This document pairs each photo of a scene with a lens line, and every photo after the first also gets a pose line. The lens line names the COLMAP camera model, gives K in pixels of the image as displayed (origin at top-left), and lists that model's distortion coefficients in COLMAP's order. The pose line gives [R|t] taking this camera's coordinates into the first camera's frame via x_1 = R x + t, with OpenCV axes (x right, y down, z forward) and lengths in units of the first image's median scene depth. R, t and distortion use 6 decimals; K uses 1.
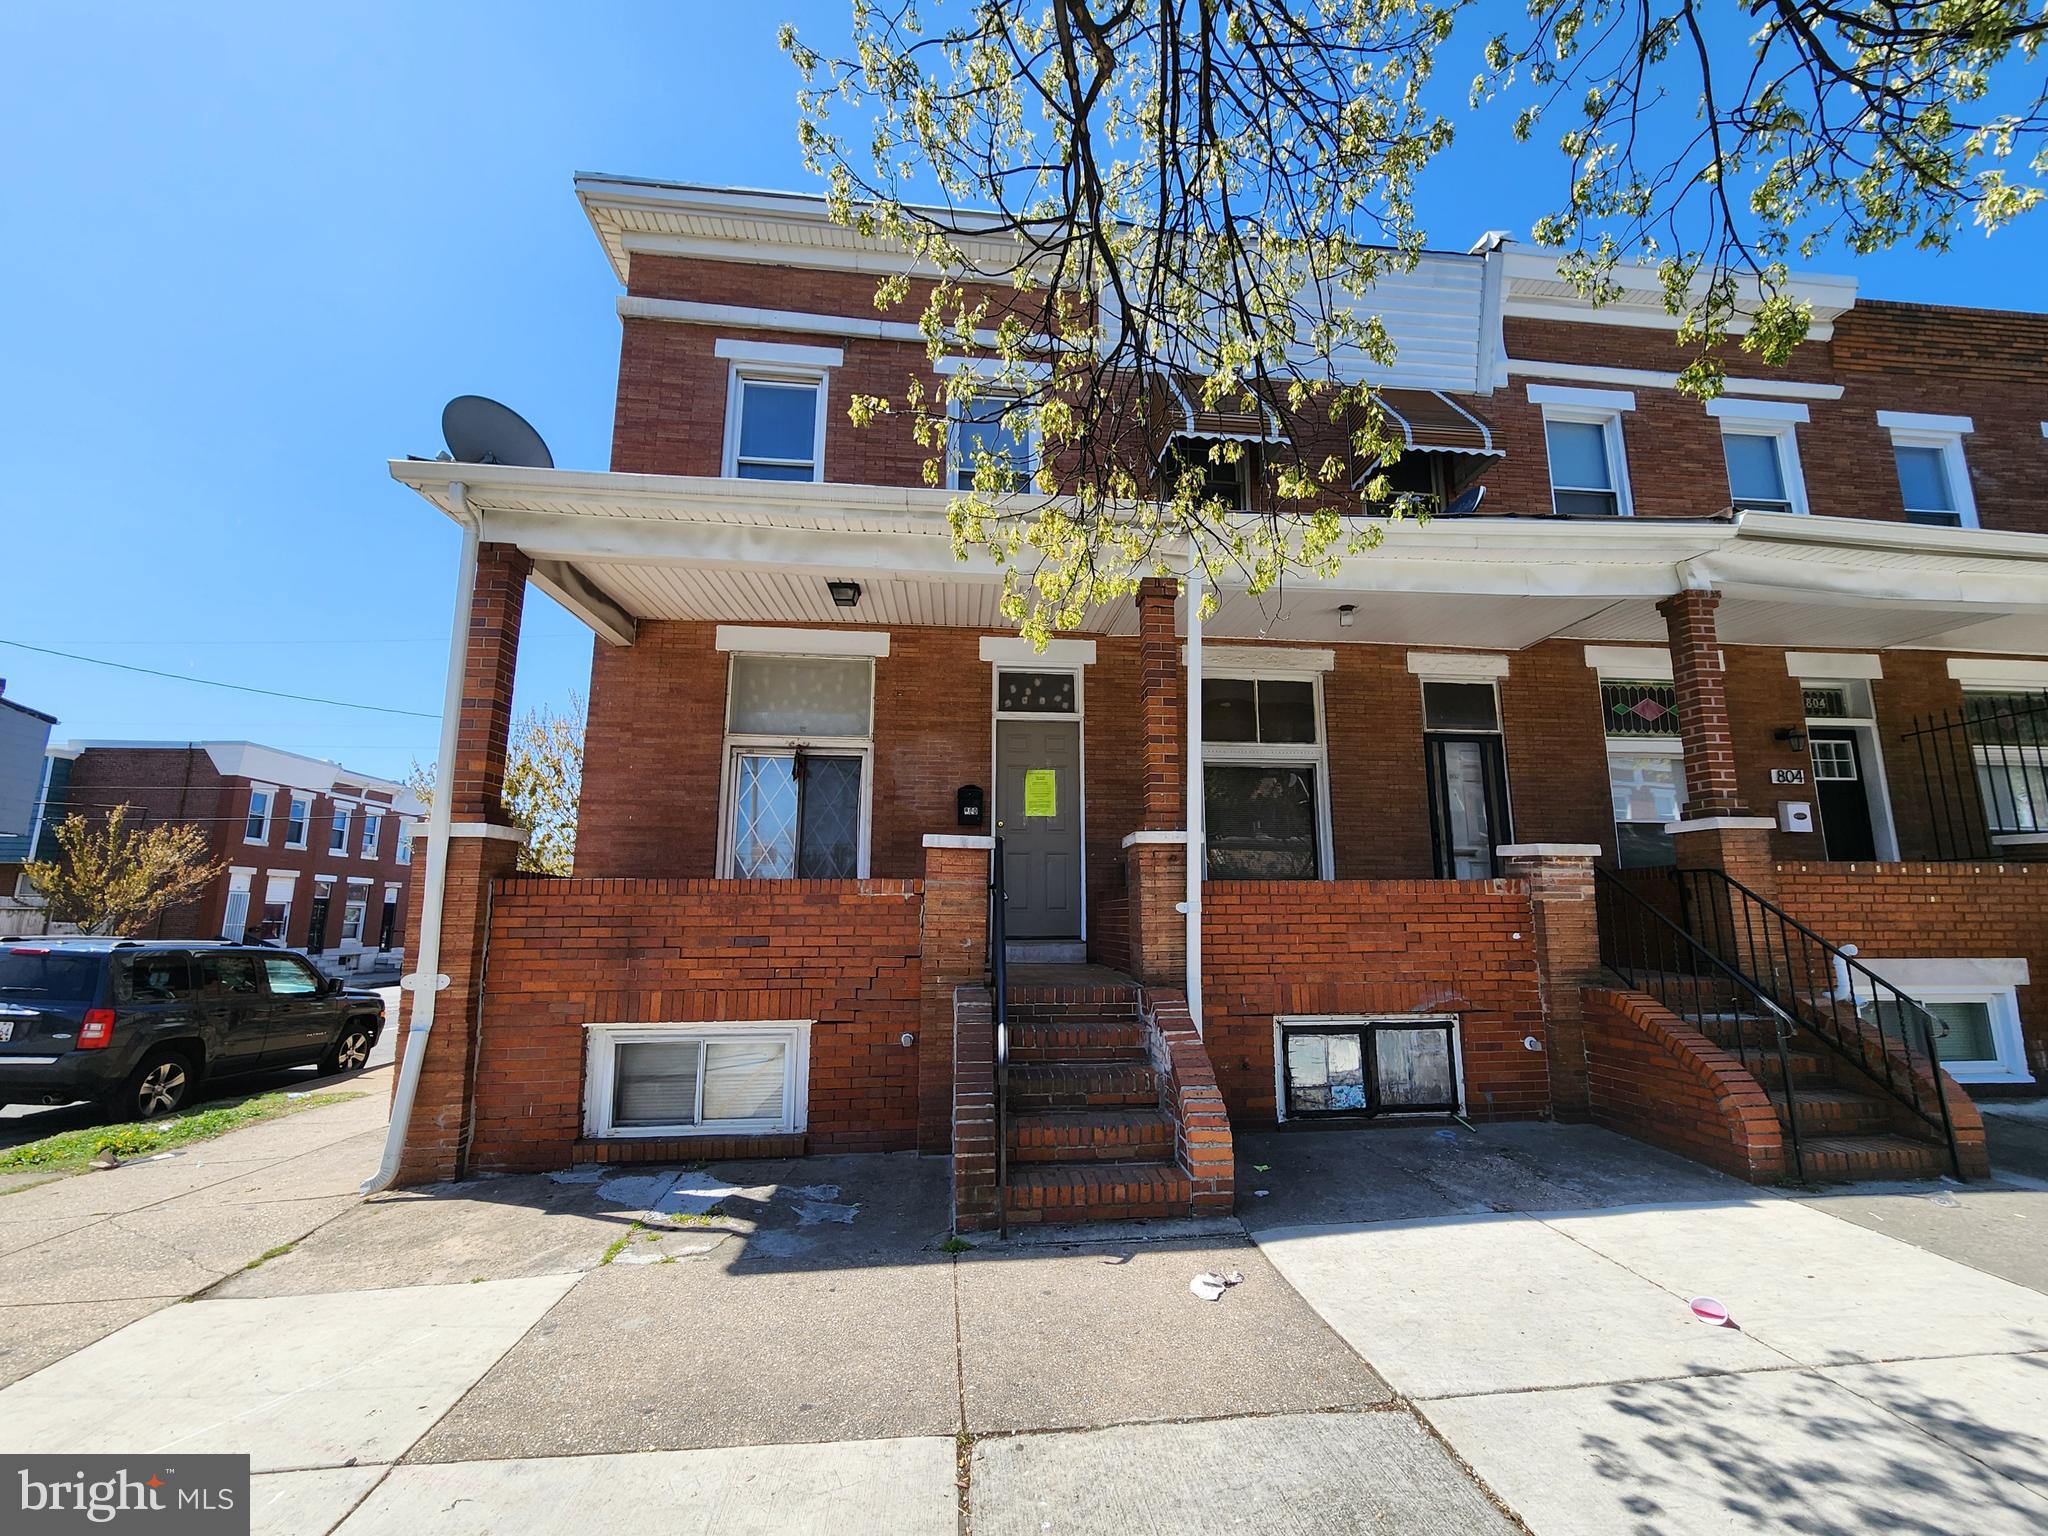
lens RADIAL K [[832.1, 0, 1038.4], [0, 832.1, 770.6], [0, 0, 1]] dist [-0.001465, 0.000456]
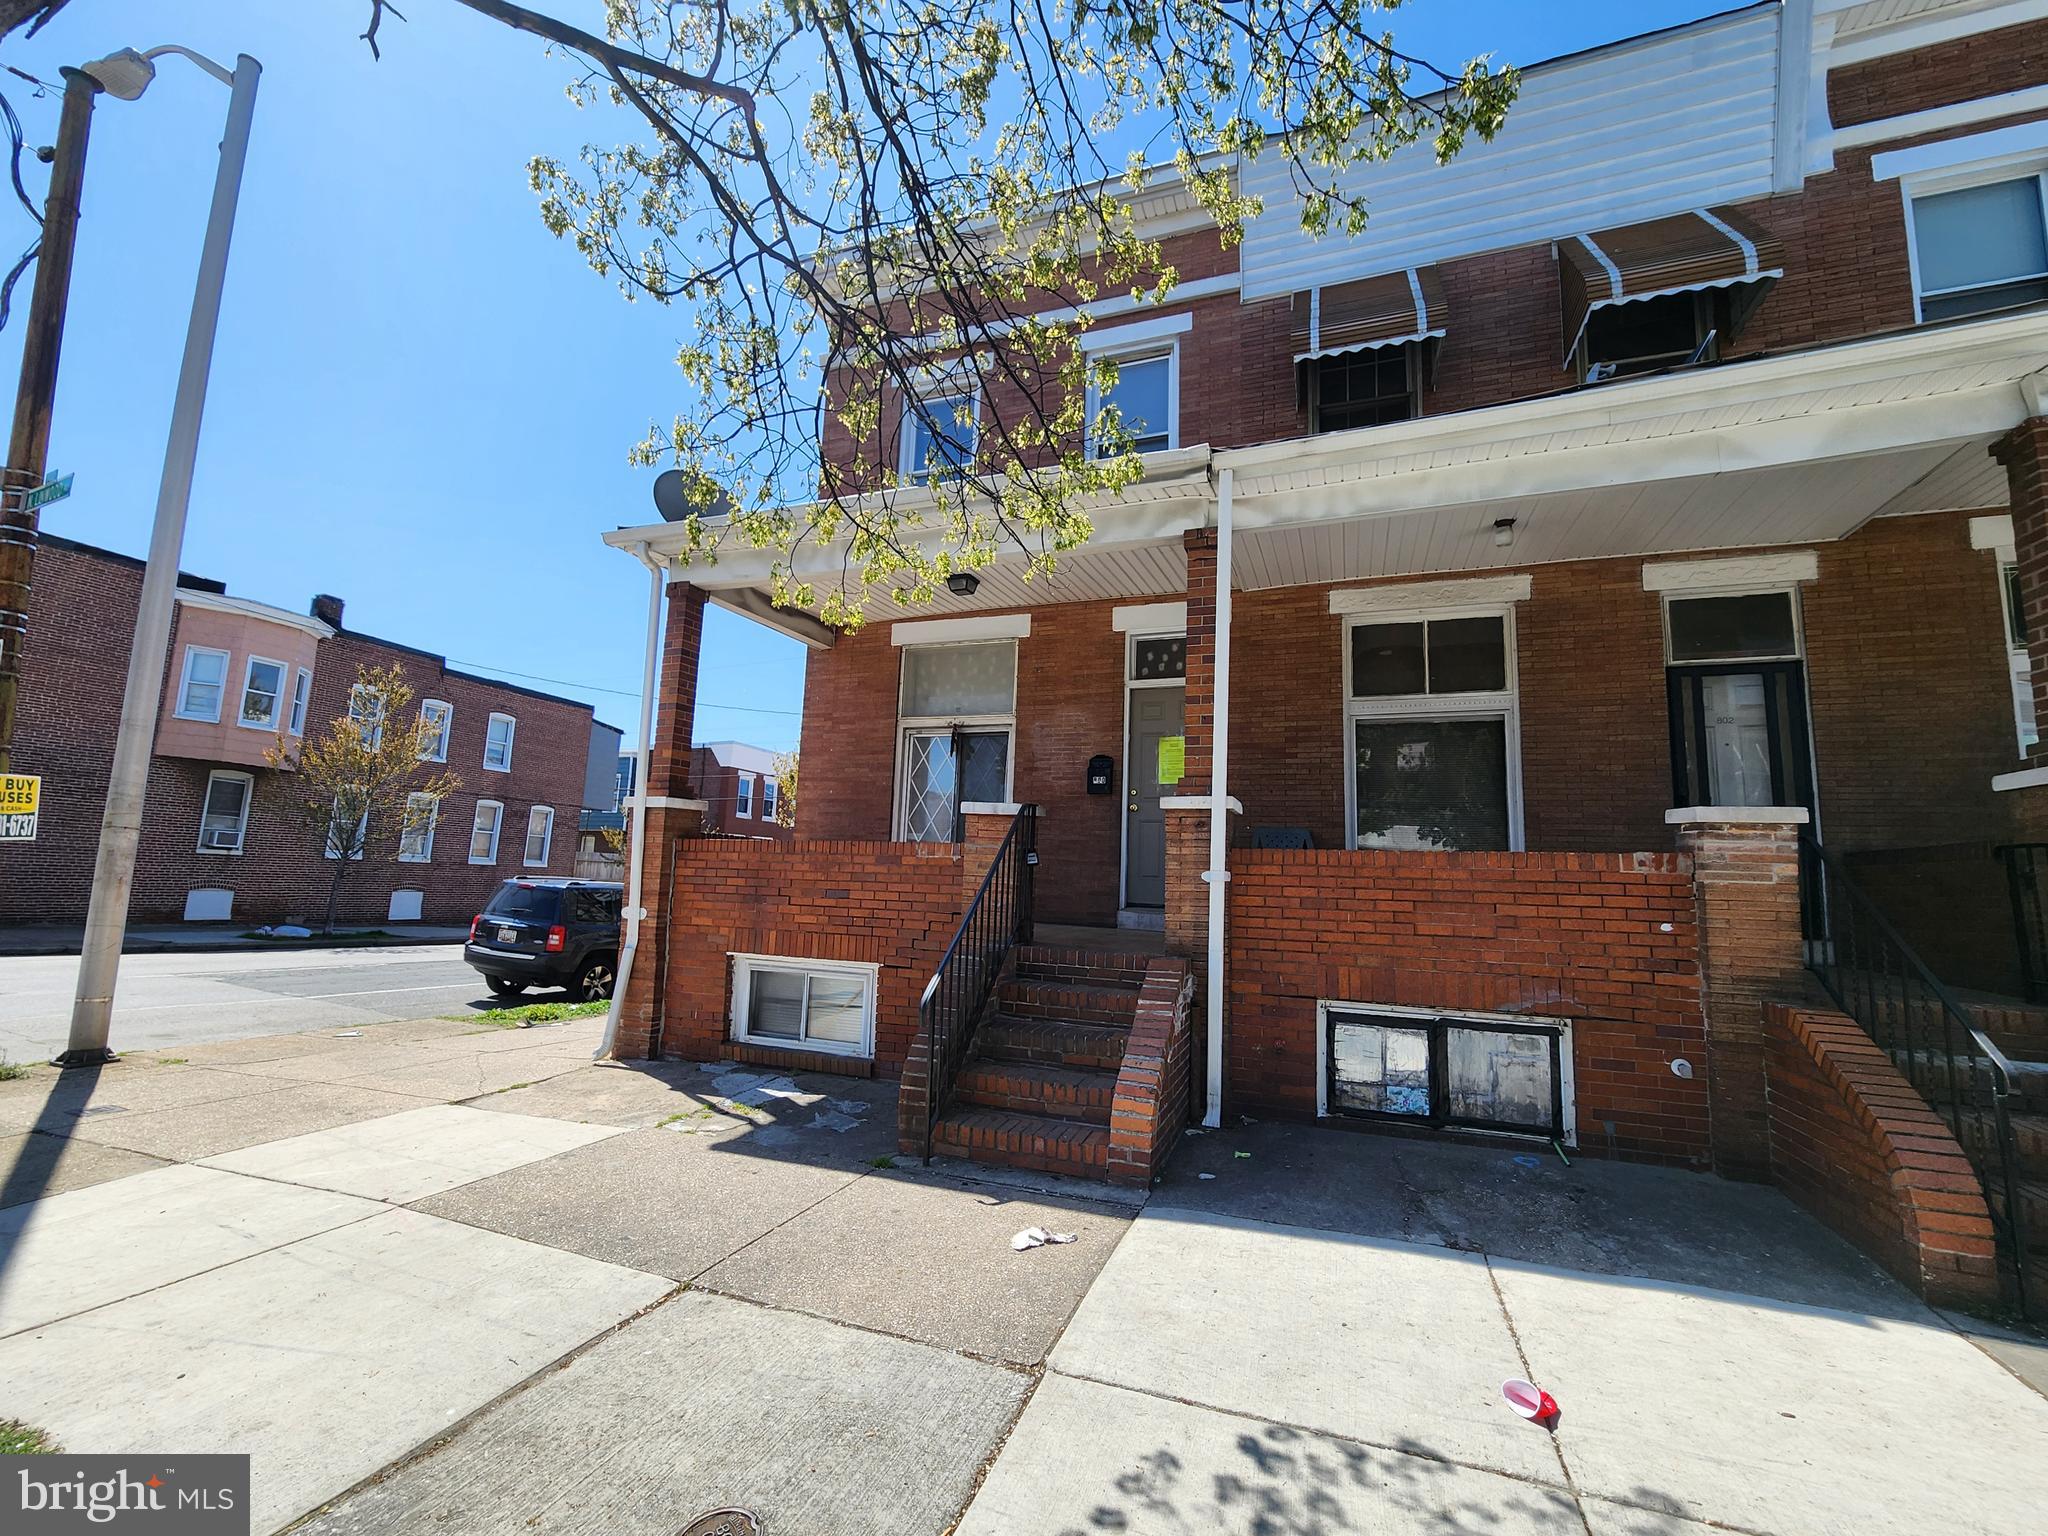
lens RADIAL K [[832.1, 0, 1038.4], [0, 832.1, 770.6], [0, 0, 1]] dist [-0.001465, 0.000456]
pose [[0.896507, -0.026687, -0.442226, 0.420784], [0.040754, 0.998920, 0.022336, 0.015098], [0.441152, -0.038047, 0.896626, 0.069035]]
